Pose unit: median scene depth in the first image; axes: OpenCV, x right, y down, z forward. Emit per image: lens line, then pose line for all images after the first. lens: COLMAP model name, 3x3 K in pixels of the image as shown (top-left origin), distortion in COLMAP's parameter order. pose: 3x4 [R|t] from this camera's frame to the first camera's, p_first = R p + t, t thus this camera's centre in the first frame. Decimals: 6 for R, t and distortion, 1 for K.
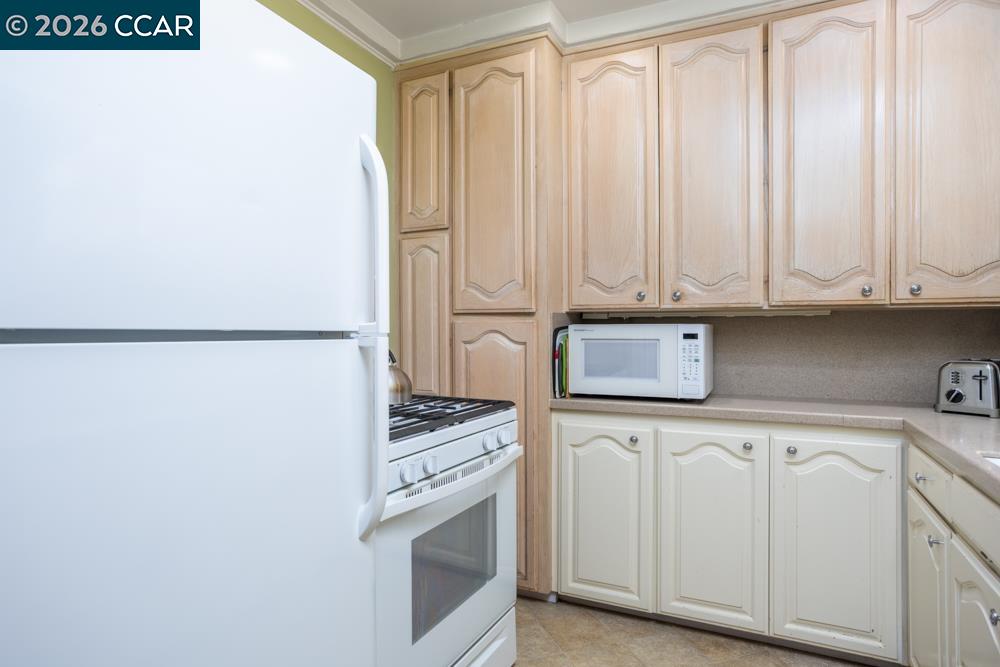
lens RADIAL K [[544.8, 0, 500.0], [0, 544.8, 333.5], [0, 0, 1]] dist [-0.001610, 0.000655]
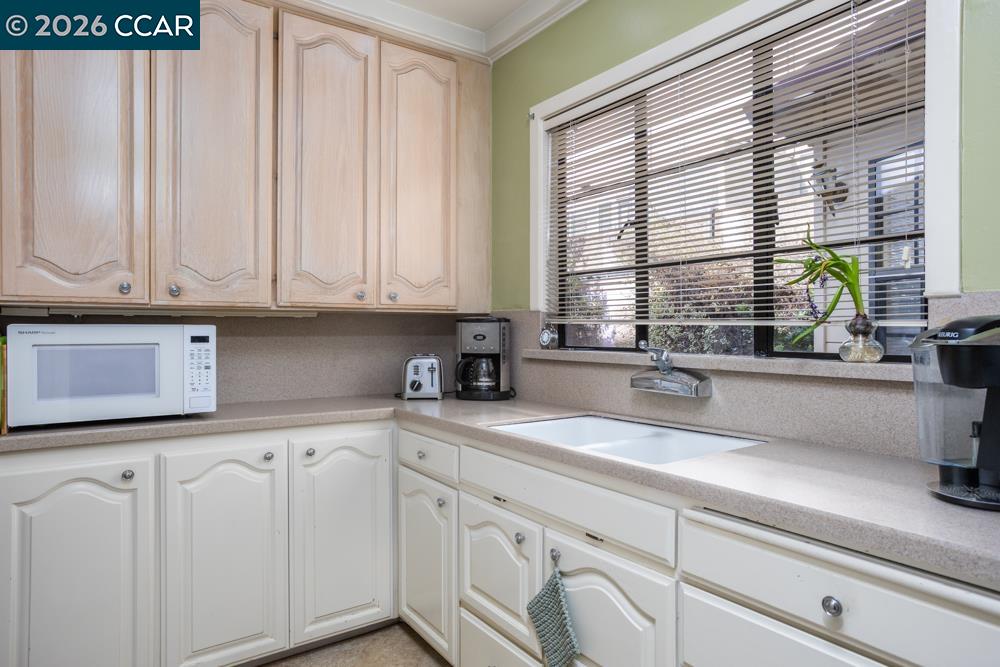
lens RADIAL K [[618.7, 0, 500.0], [0, 618.7, 333.5], [0, 0, 1]] dist [-0.000080, 0.001569]
pose [[0.520447, -0.003375, 0.853887, -0.229564], [0.007283, 0.999973, -0.000486, 0.000117], [-0.853863, 0.006472, 0.520458, 0.099782]]
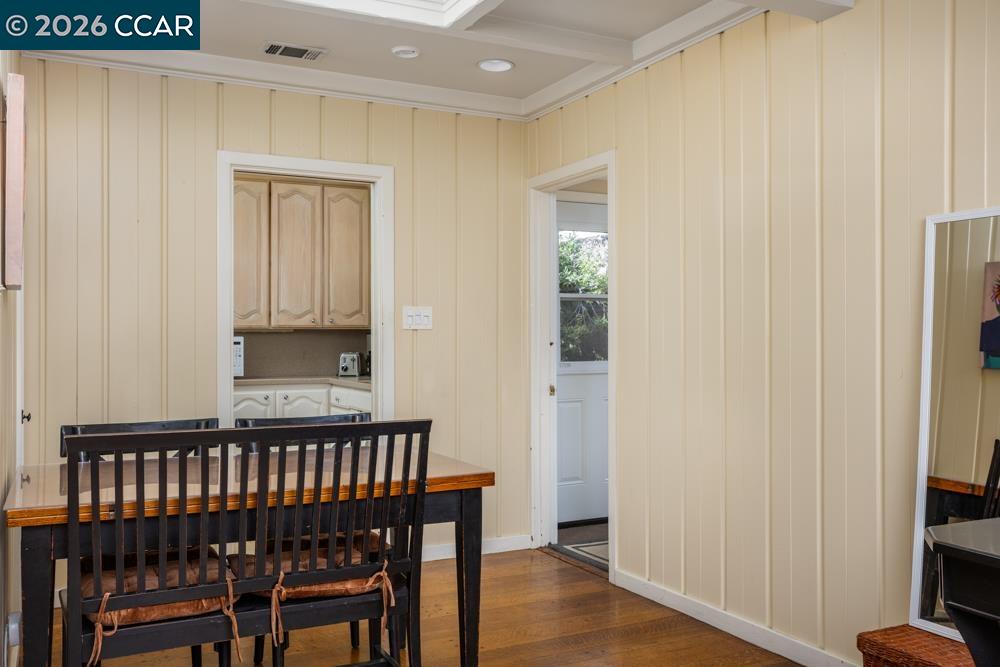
lens RADIAL K [[877.1, 0, 500.0], [0, 877.1, 333.5], [0, 0, 1]] dist [-0.006944, -0.001935]
pose [[0.613415, 0.002408, 0.789757, -1.474432], [0.011166, 0.999869, -0.011722, 0.017278], [-0.789682, 0.016009, 0.613308, -1.563419]]
